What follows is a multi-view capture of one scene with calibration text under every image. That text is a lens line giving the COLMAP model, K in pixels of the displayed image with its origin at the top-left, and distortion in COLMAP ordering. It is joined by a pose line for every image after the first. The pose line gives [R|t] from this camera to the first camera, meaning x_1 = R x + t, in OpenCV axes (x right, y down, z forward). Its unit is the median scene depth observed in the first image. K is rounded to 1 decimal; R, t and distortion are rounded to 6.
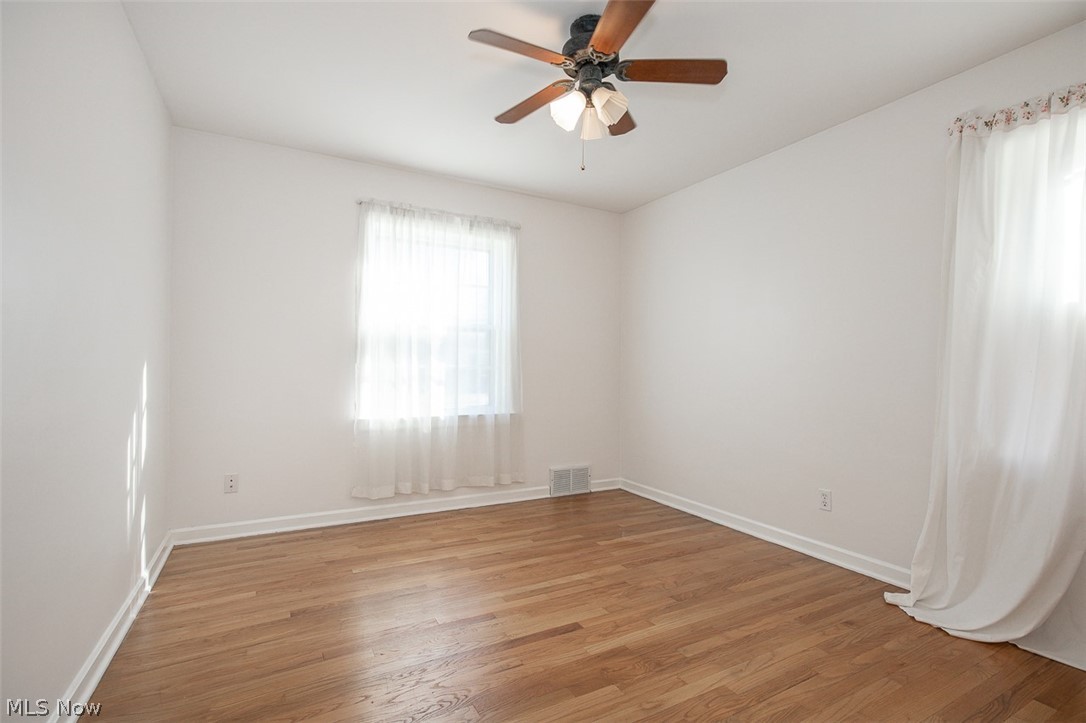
lens RADIAL K [[500.9, 0, 544.0], [0, 500.9, 373.1], [0, 0, 1]] dist [-0.002448, -0.000344]
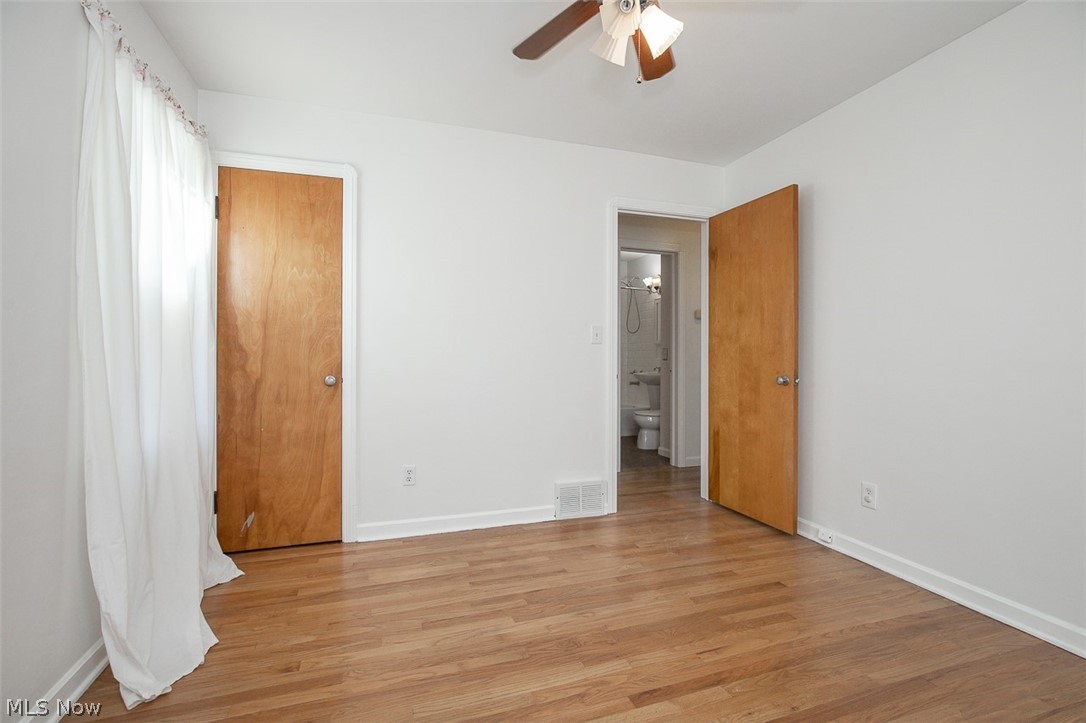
lens RADIAL K [[505.3, 0, 549.9], [0, 505.3, 348.4], [0, 0, 1]] dist [-0.004323, -0.000225]
pose [[-0.985662, -0.011338, 0.168349, 0.074658], [-0.010694, 0.999932, 0.004729, -0.019538], [-0.168392, 0.002861, -0.985716, 1.814359]]
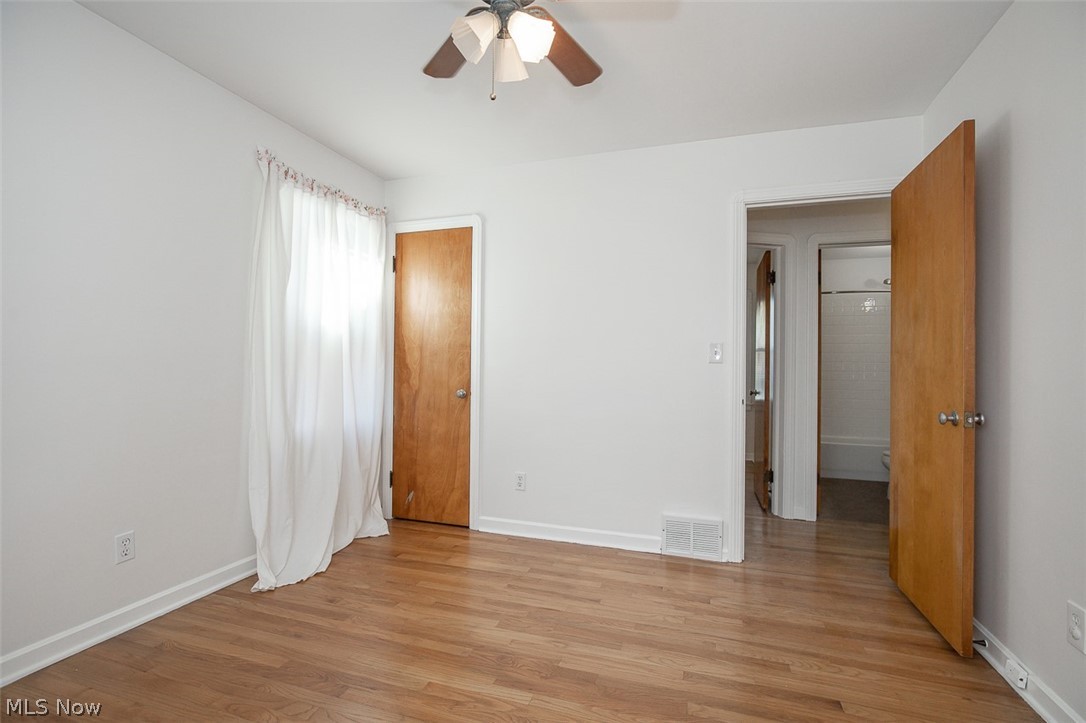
lens RADIAL K [[500.9, 0, 543.0], [0, 500.9, 361.5], [0, 0, 1]] dist [-0.004142, -0.000036]
pose [[-0.677792, -0.006387, 0.735226, -0.528093], [-0.010479, 0.999945, -0.000973, -0.026629], [-0.735179, -0.008364, -0.677821, 1.483550]]
